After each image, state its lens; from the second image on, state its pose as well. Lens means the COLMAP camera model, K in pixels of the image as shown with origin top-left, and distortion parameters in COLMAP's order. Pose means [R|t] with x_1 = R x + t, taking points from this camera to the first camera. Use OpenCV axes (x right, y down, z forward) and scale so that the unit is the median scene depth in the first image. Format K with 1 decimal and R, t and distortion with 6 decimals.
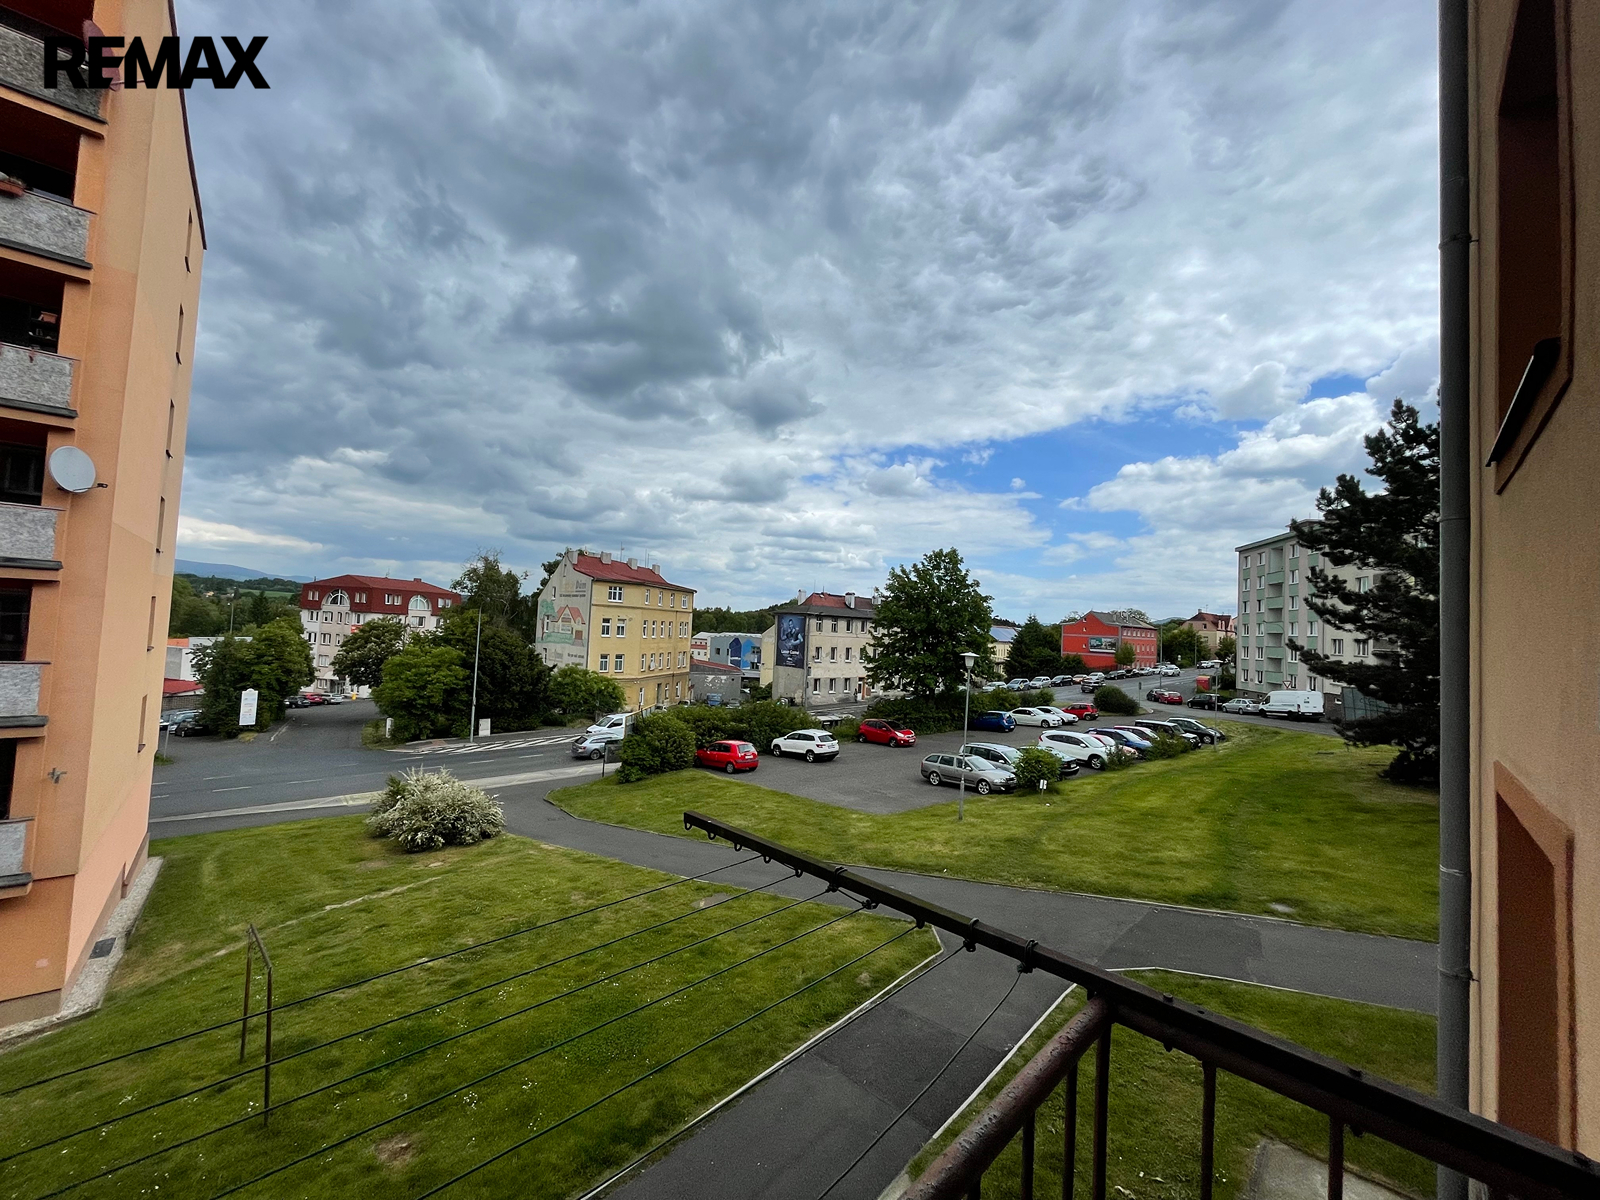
lens RADIAL K [[646.2, 0, 795.0], [0, 646.2, 596.1], [0, 0, 1]] dist [-0.001216, -0.000291]
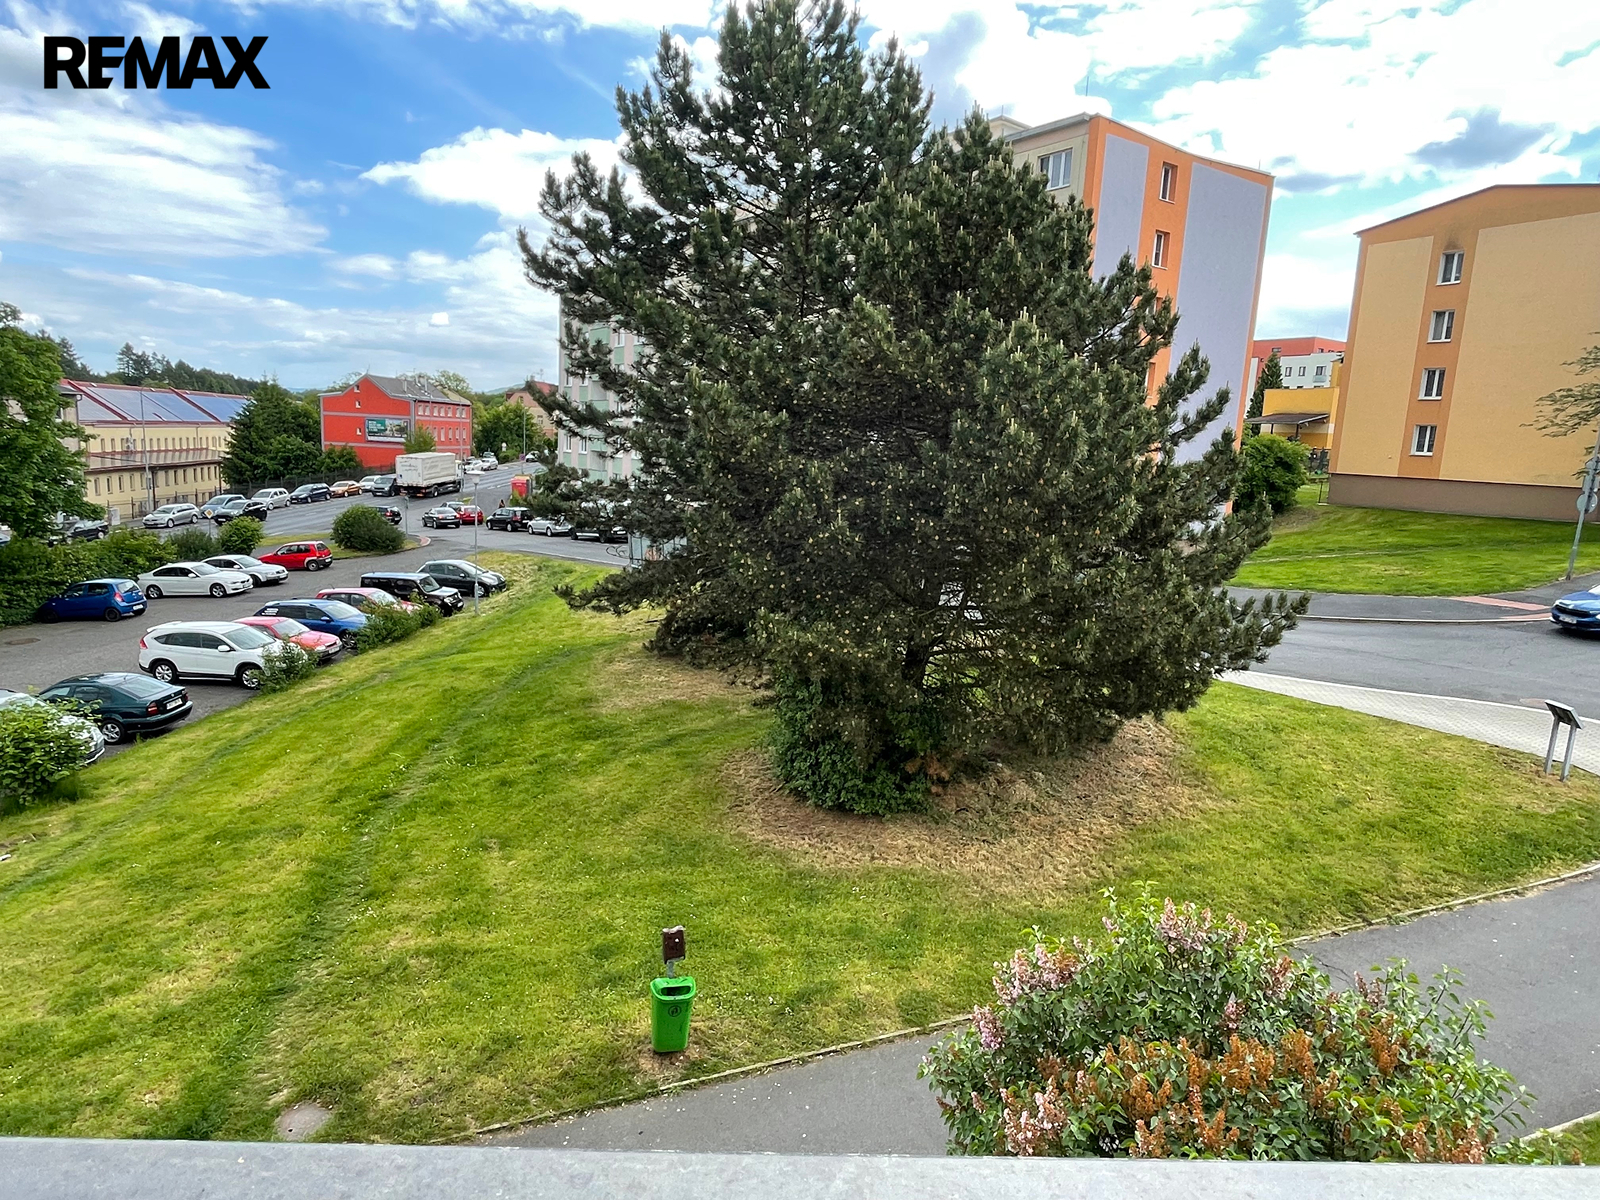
lens RADIAL K [[971.1, 0, 796.9], [0, 971.1, 603.0], [0, 0, 1]] dist [0.029277, 0.000252]
pose [[0.698353, -0.136505, 0.702617, 0.212978], [-0.047039, 0.970770, 0.235355, -0.012256], [-0.714207, -0.197411, 0.671519, 0.143256]]
